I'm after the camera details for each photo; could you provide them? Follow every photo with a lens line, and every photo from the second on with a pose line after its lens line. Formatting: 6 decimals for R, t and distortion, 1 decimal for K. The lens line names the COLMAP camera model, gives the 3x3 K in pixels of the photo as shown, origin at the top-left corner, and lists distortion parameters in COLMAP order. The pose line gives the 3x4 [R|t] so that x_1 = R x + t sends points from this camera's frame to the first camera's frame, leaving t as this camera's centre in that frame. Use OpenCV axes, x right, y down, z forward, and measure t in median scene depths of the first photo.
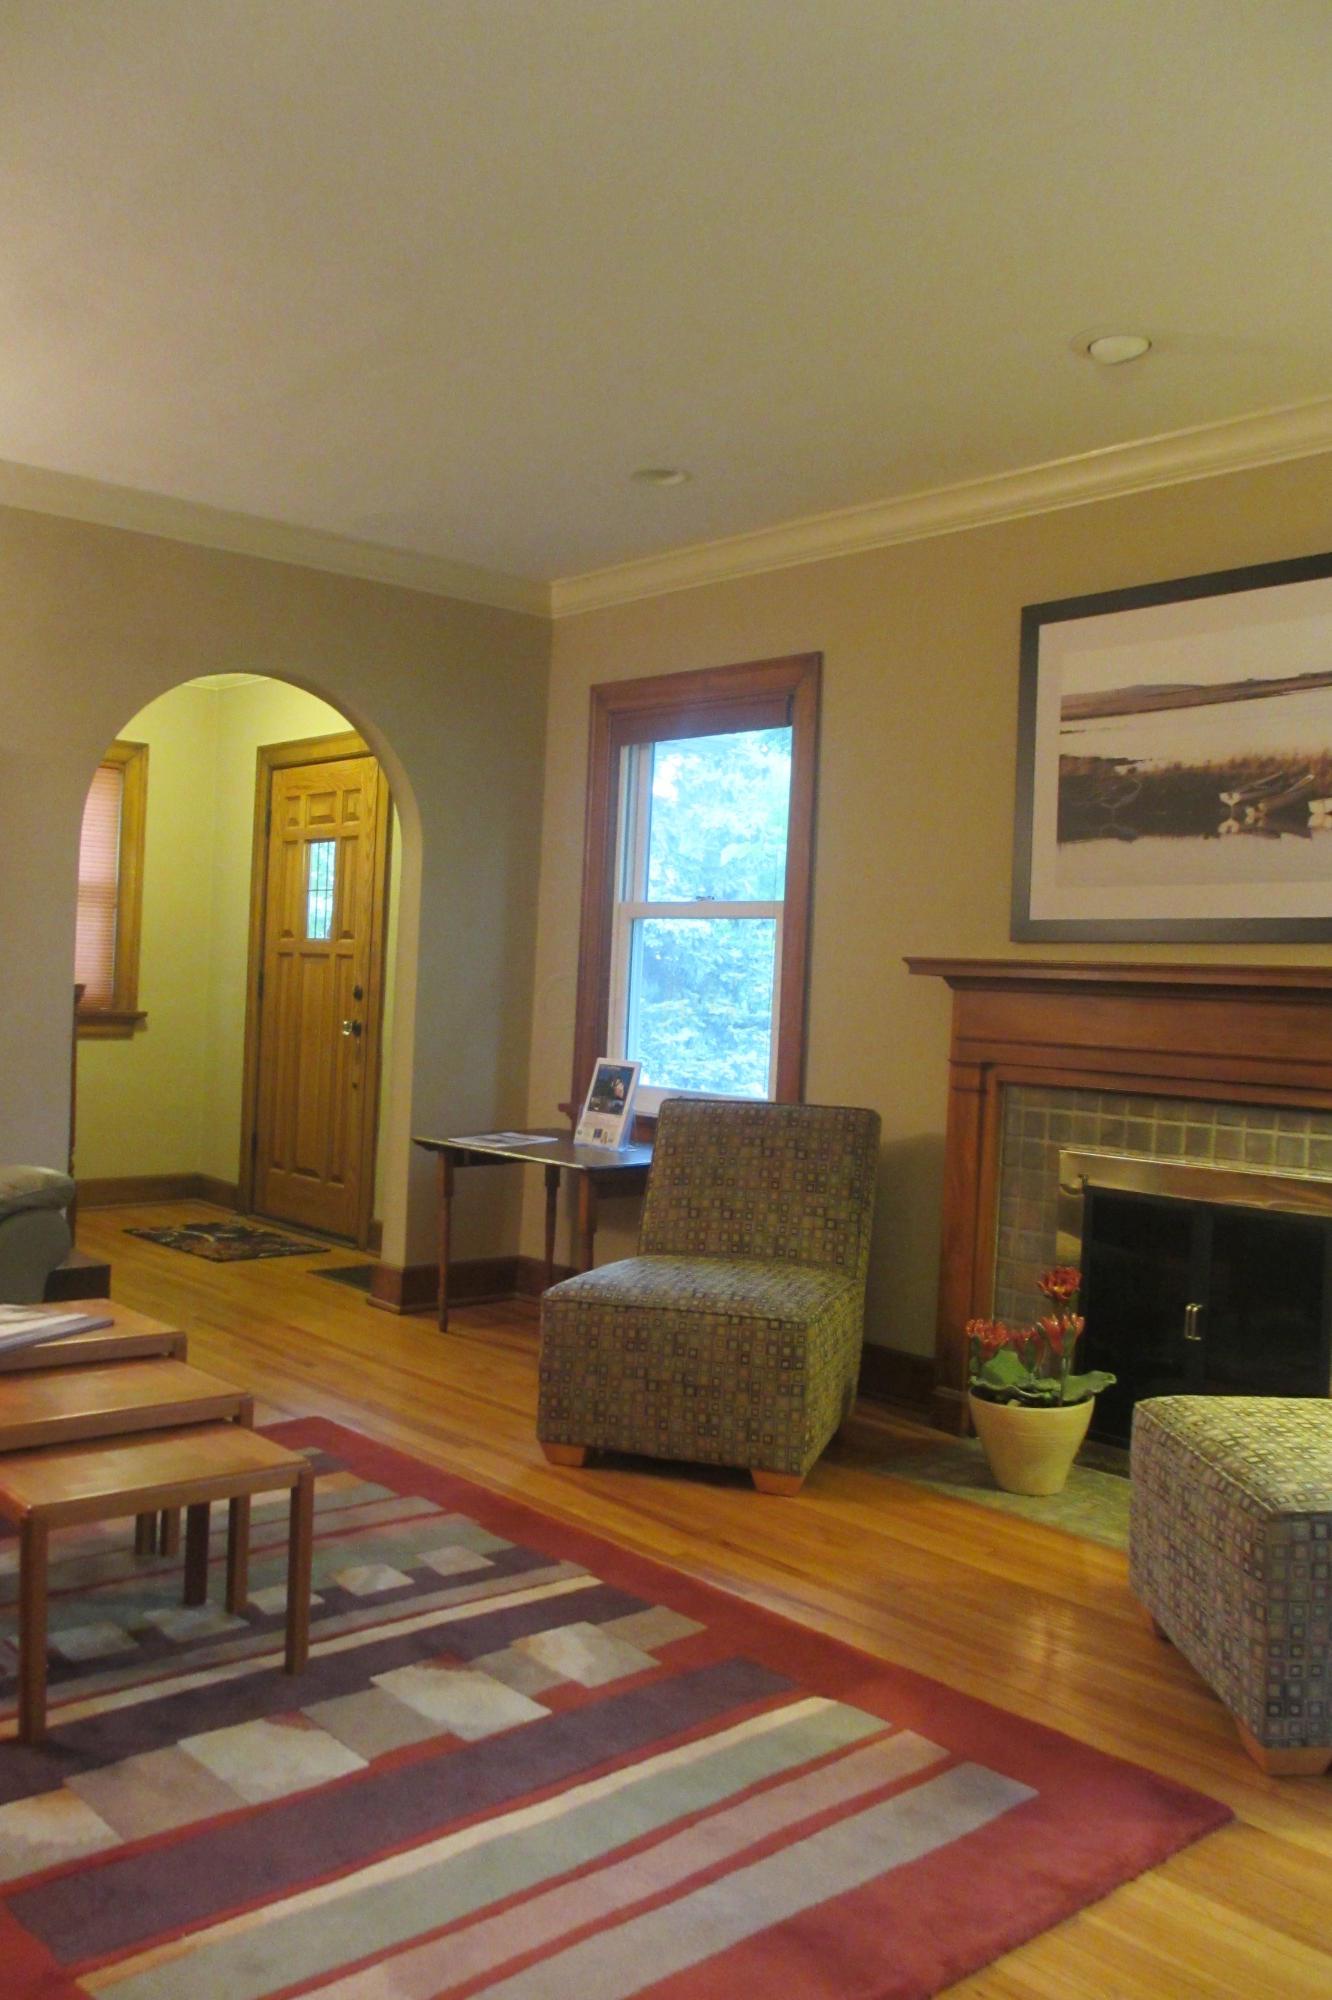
lens RADIAL K [[1680.0, 0, 666.0], [0, 1680.0, 1000.0], [0, 0, 1]] dist [-0.061000, 0.016534]
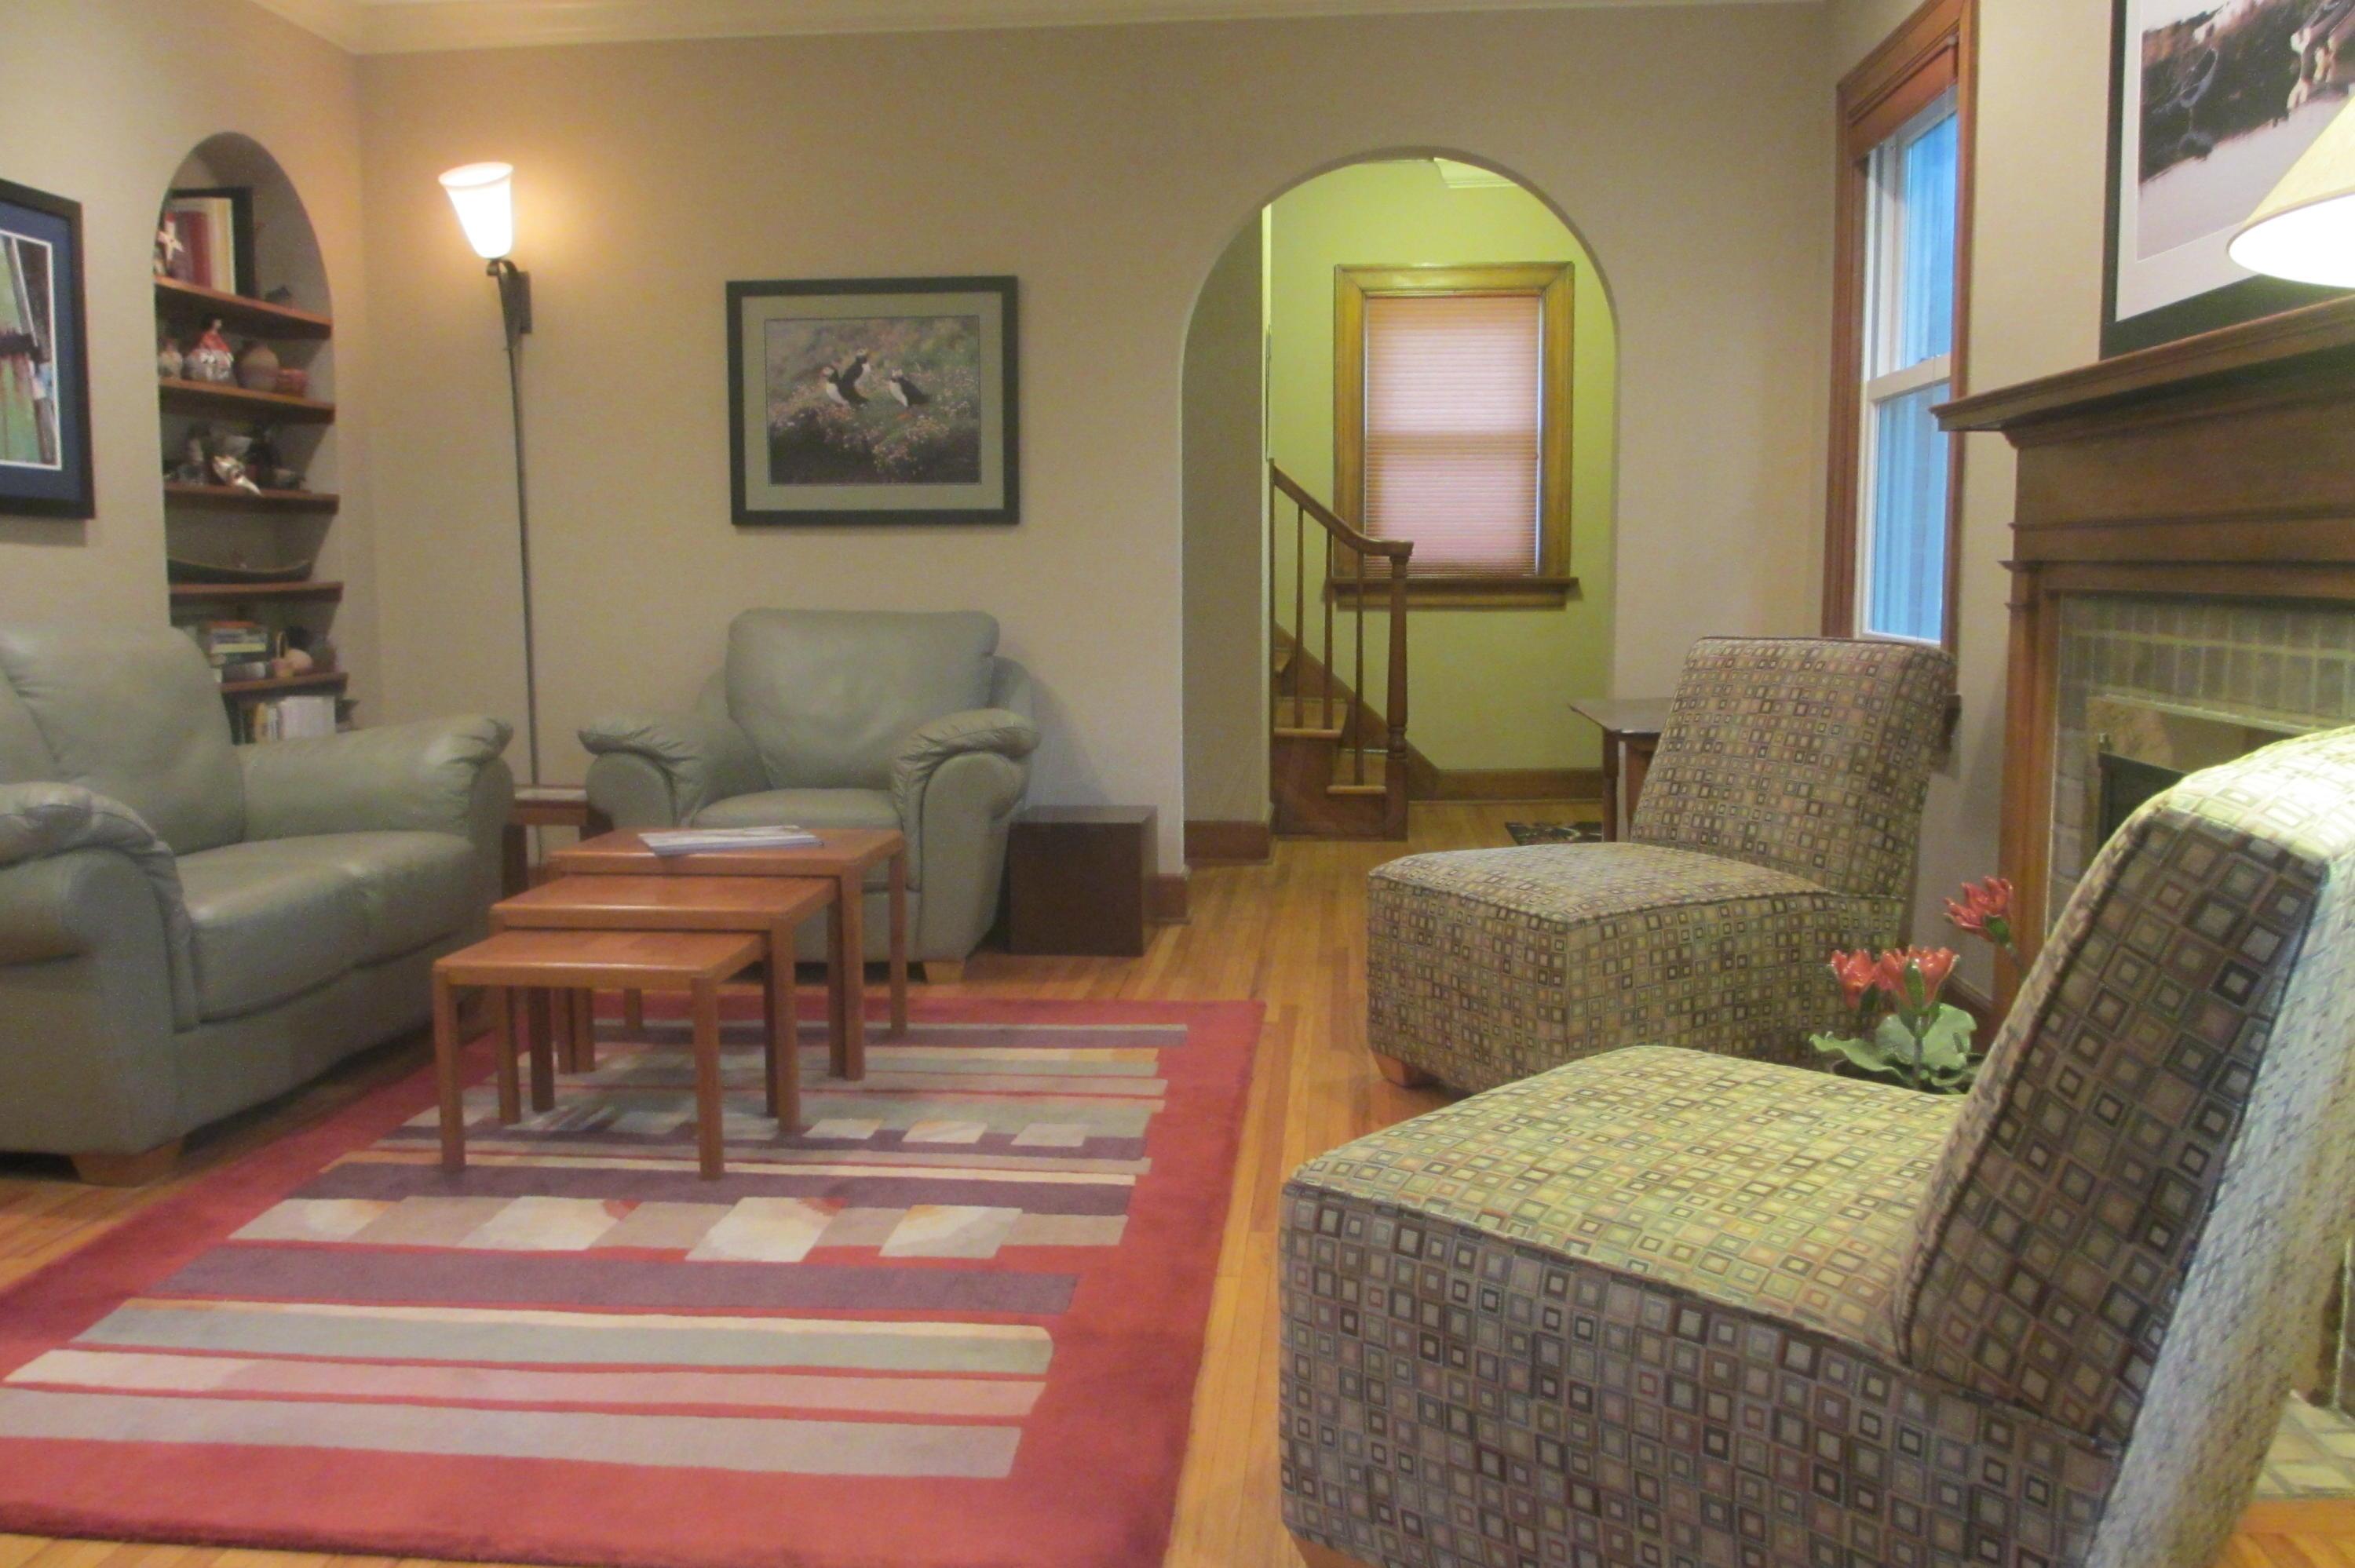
lens RADIAL K [[1977.9, 0, 1177.5], [0, 1977.9, 784.0], [0, 0, 1]] dist [-0.061000, 0.016534]
pose [[0.671344, 0.031895, -0.740459, 0.610050], [0.031252, 0.996967, 0.071279, 0.068573], [0.740486, -0.070994, 0.668311, 0.319555]]
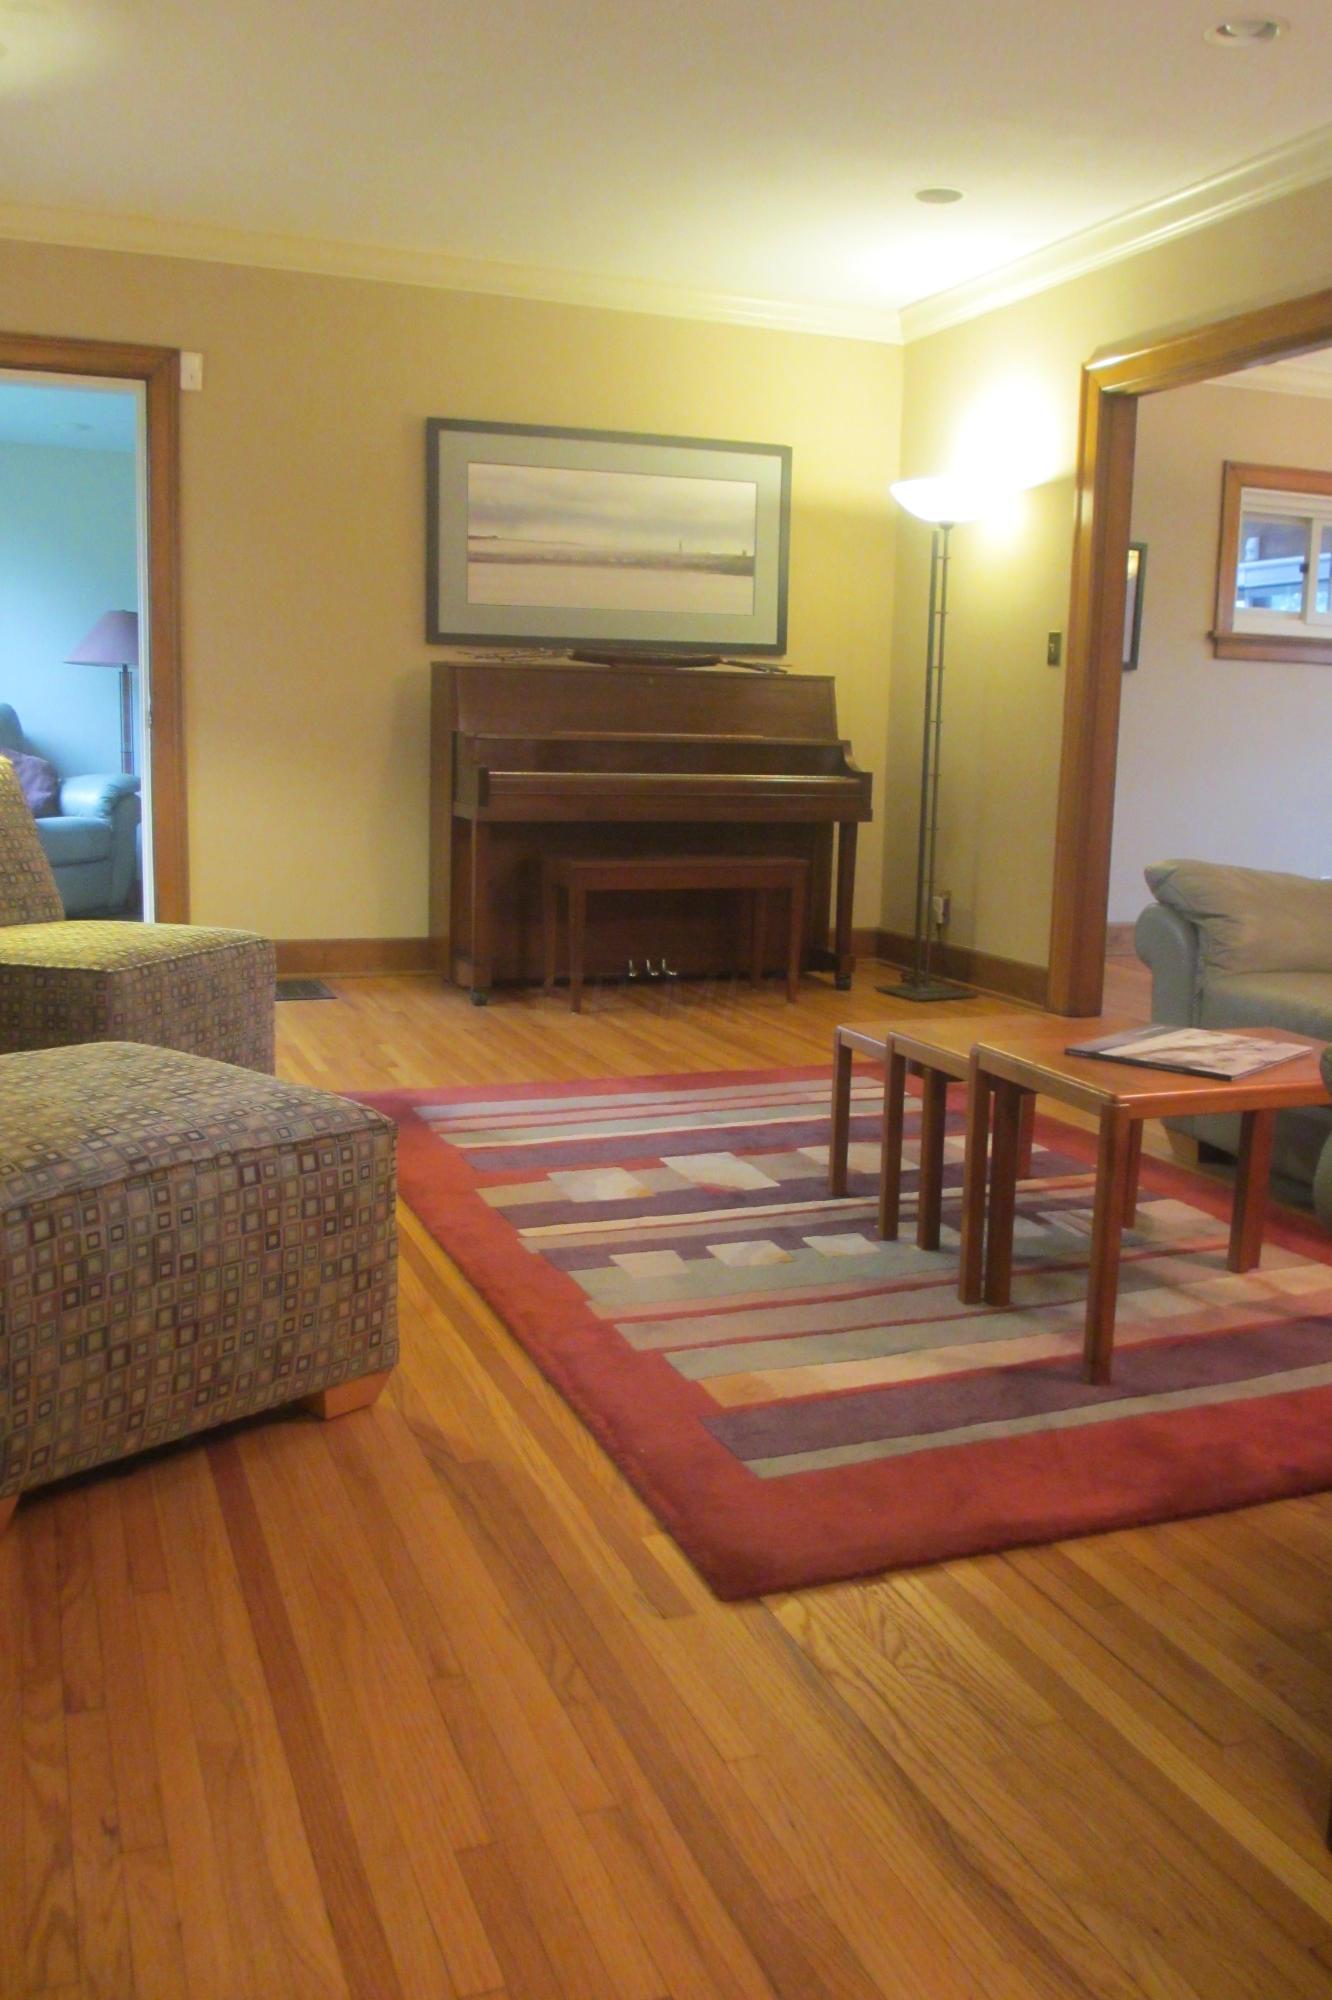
lens RADIAL K [[1680.0, 0, 666.0], [0, 1680.0, 1000.0], [0, 0, 1]] dist [-0.061000, 0.016534]
pose [[-0.927691, -0.128914, 0.350386, -0.383678], [-0.065685, 0.980213, 0.186732, 0.026583], [-0.367525, 0.150215, -0.917802, 1.596912]]
